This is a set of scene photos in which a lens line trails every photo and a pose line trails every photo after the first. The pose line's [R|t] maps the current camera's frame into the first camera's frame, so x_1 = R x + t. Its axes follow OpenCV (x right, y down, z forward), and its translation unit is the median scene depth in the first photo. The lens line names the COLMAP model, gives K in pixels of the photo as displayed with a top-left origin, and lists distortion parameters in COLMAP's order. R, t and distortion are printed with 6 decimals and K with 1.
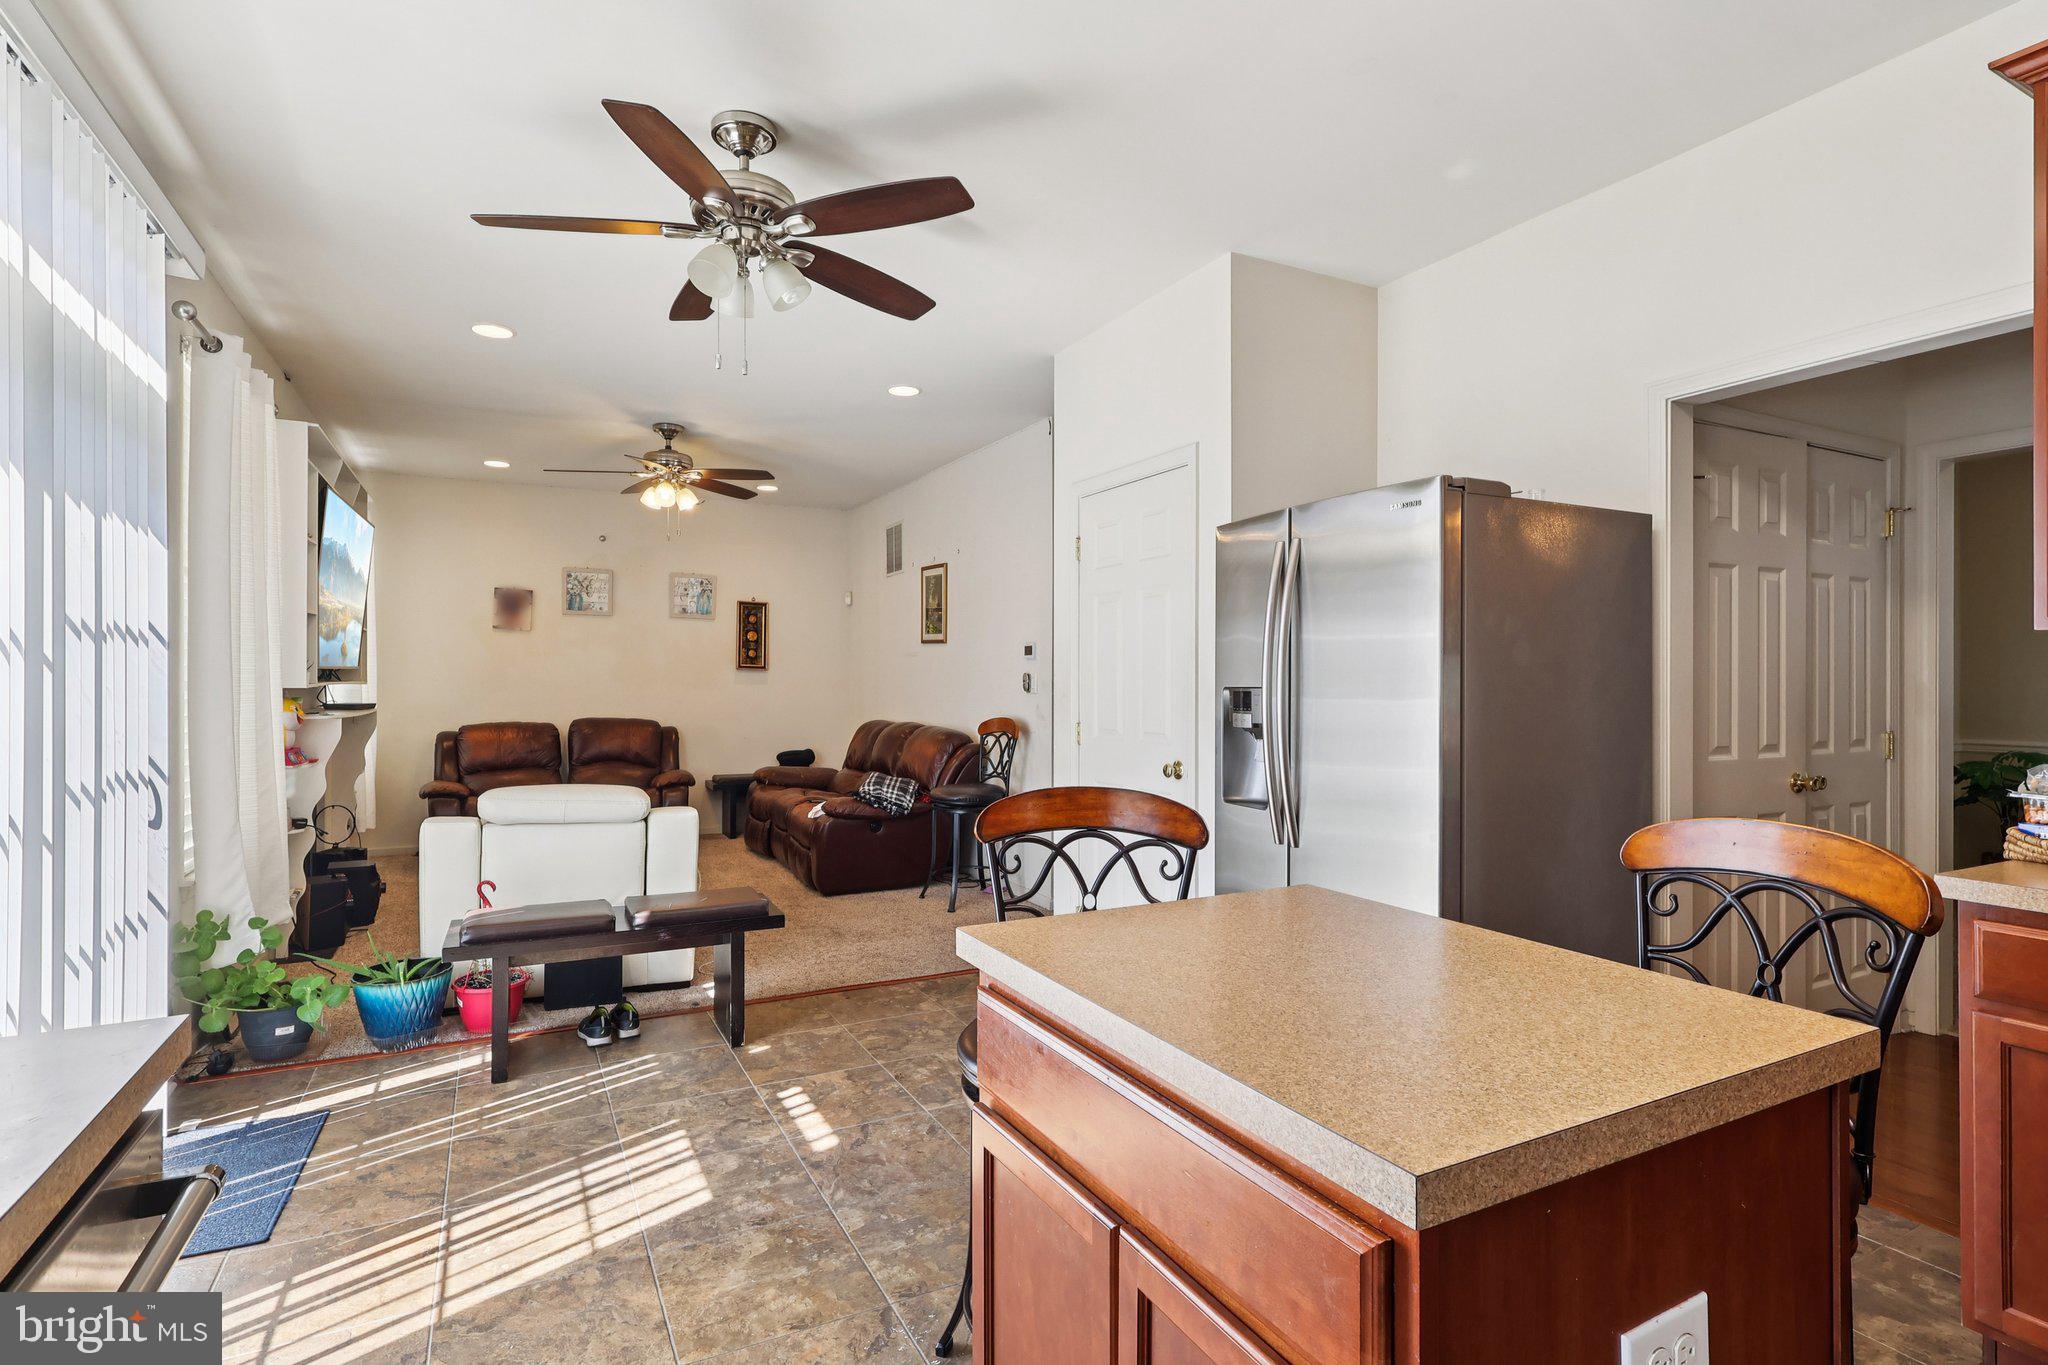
lens RADIAL K [[1007.7, 0, 1027.6], [0, 1007.7, 687.6], [0, 0, 1]] dist [0.000685, 0.002745]
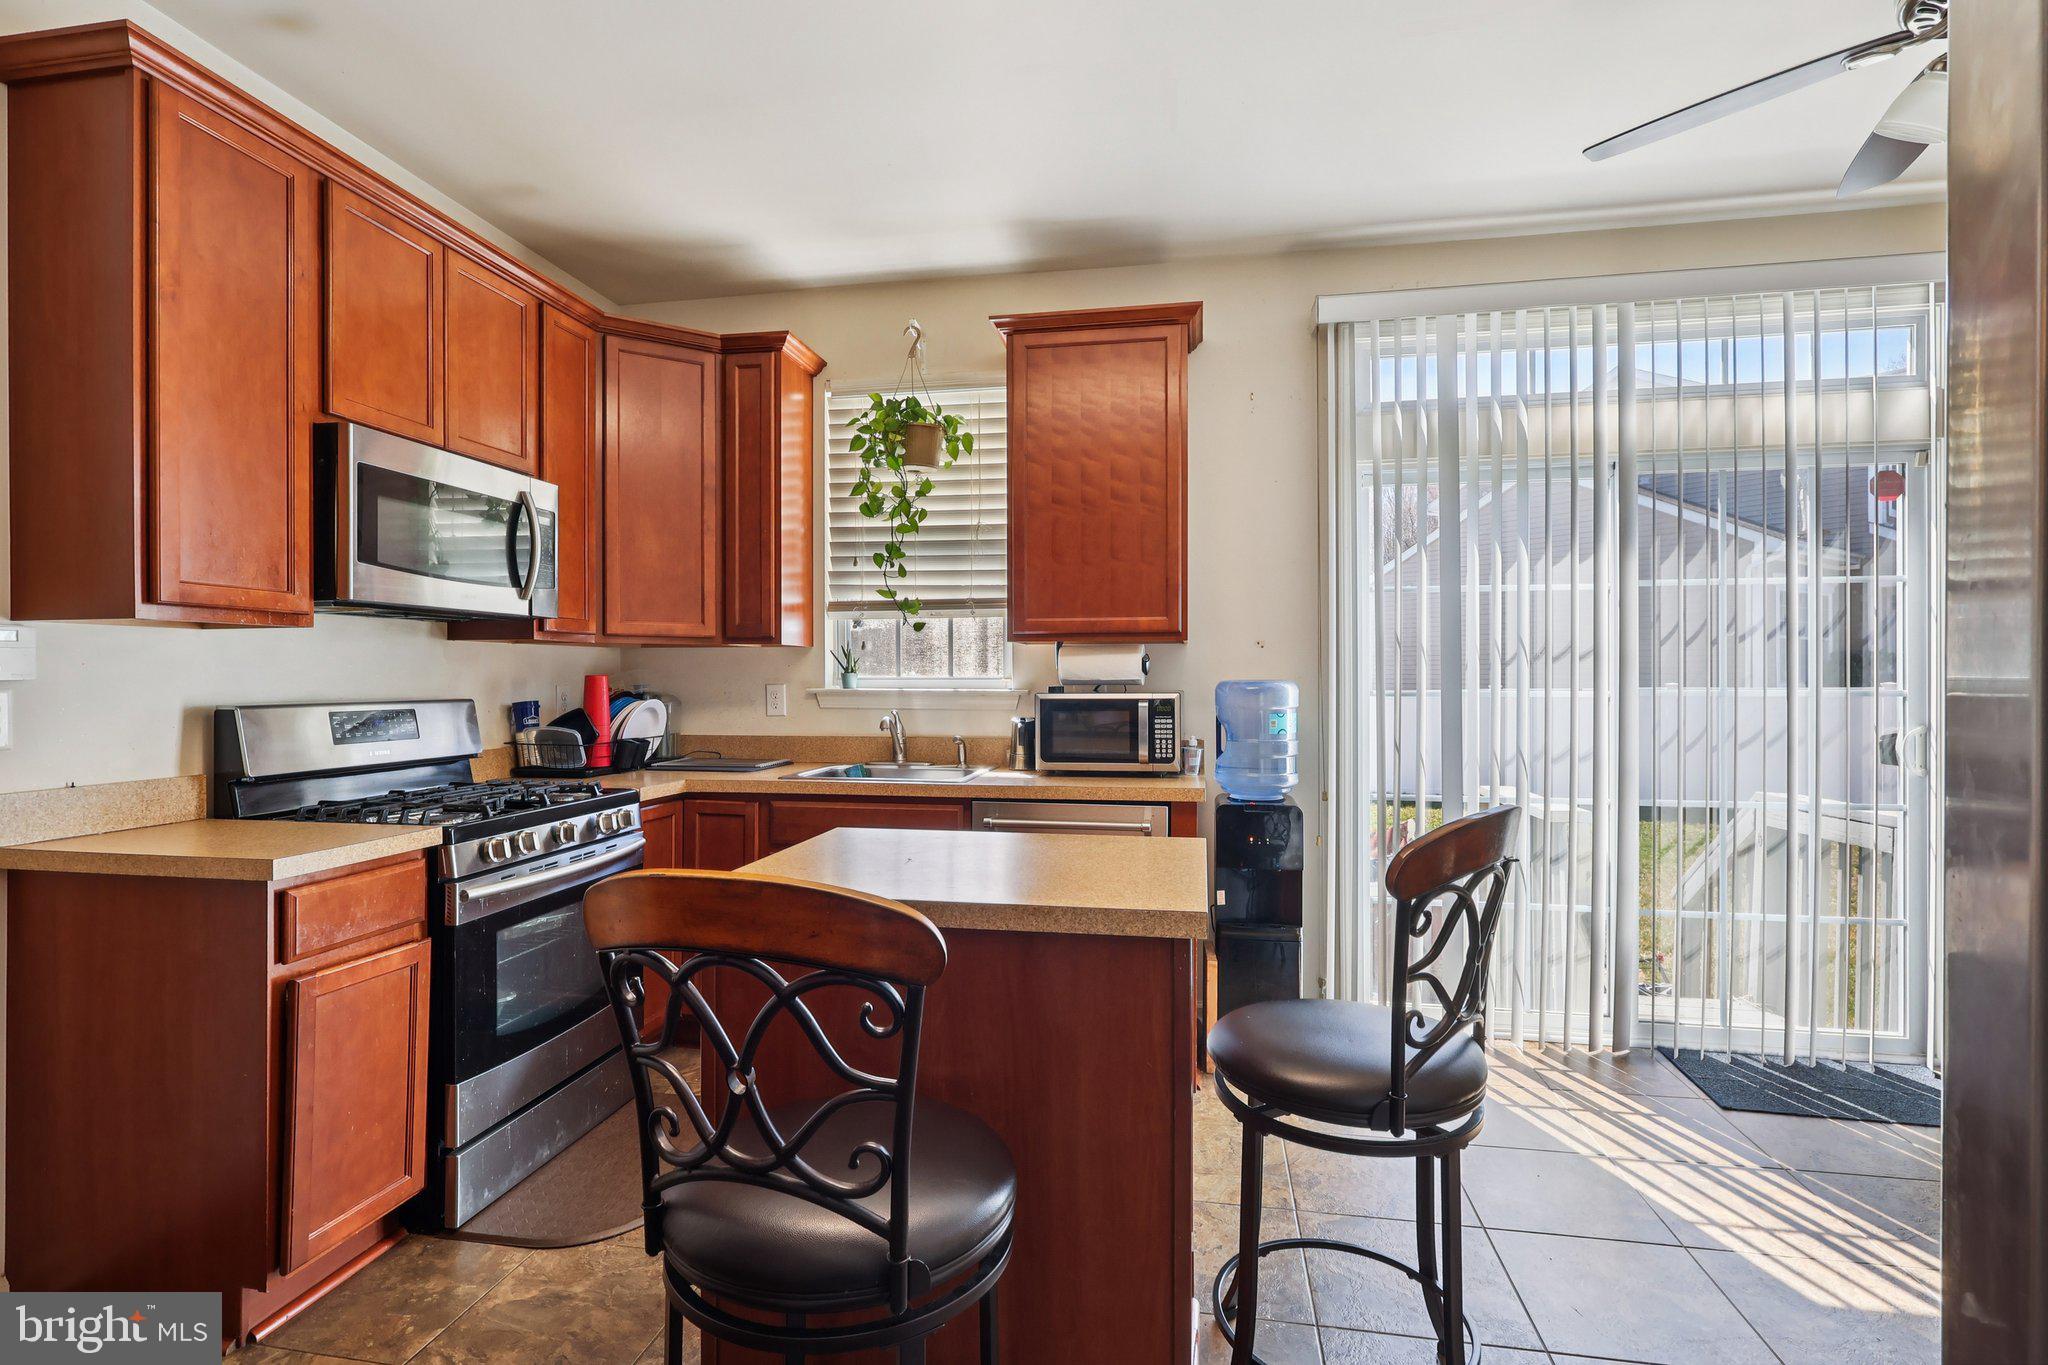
lens RADIAL K [[1007.7, 0, 1031.6], [0, 1007.7, 676.3], [0, 0, 1]] dist [0.000685, 0.002745]
pose [[-0.616386, -0.001097, -0.787444, 0.298585], [-0.004404, 0.999988, 0.002054, 0.000784], [0.787432, 0.004734, -0.616383, 0.413942]]
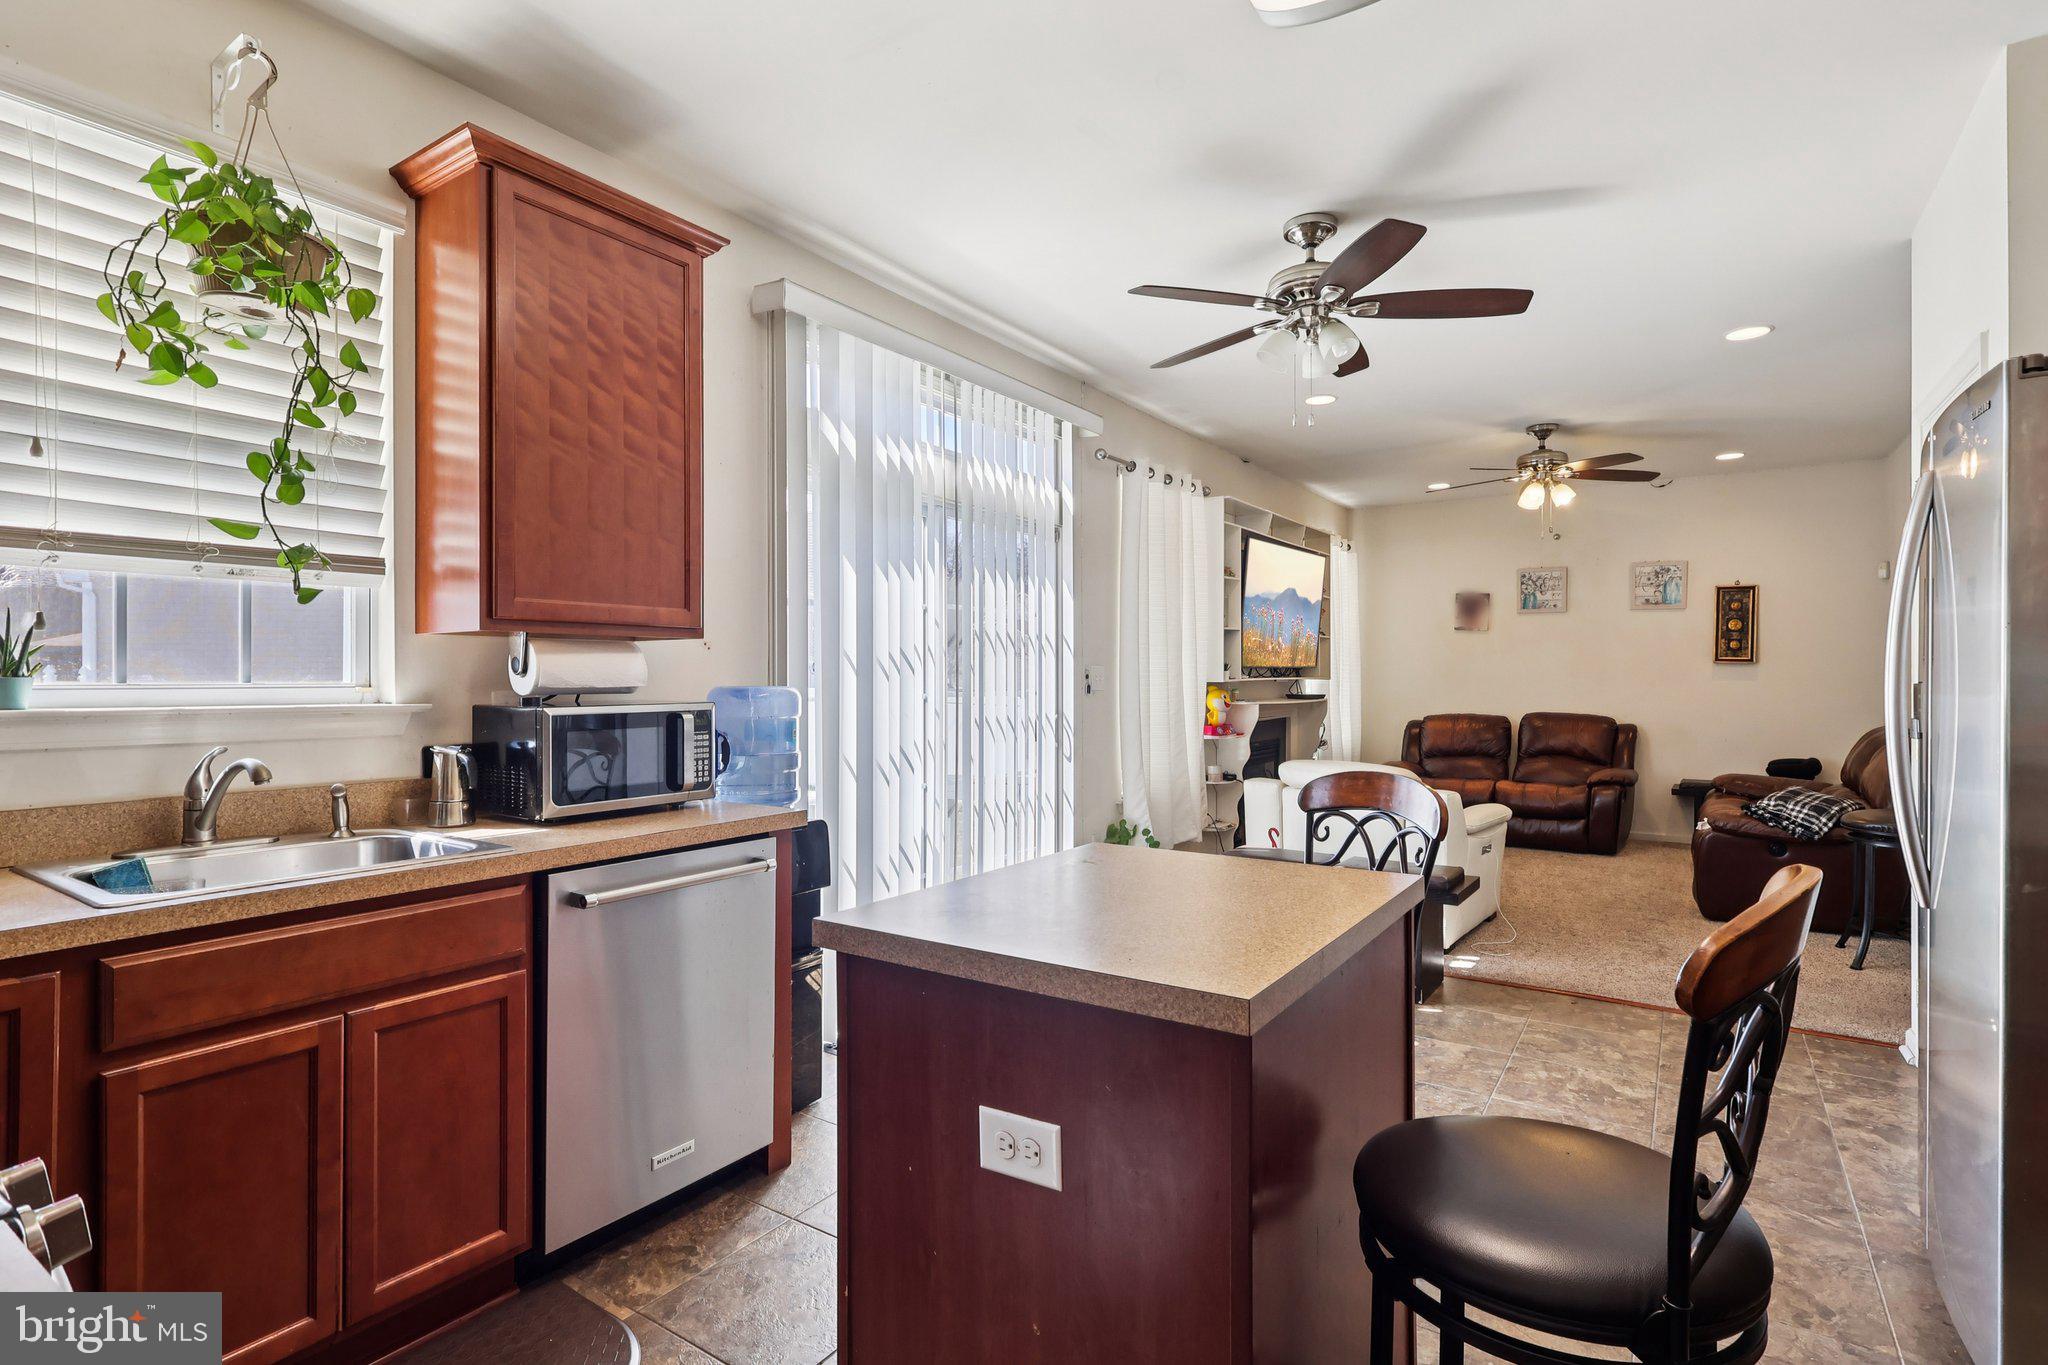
lens RADIAL K [[1007.7, 0, 1019.5], [0, 1007.7, 680.8], [0, 0, 1]] dist [0.000685, 0.002745]
pose [[0.477259, 0.001181, -0.878762, 0.282521], [-0.003628, 0.999993, -0.000626, 0.000741], [0.878755, 0.003488, 0.477260, 0.047652]]
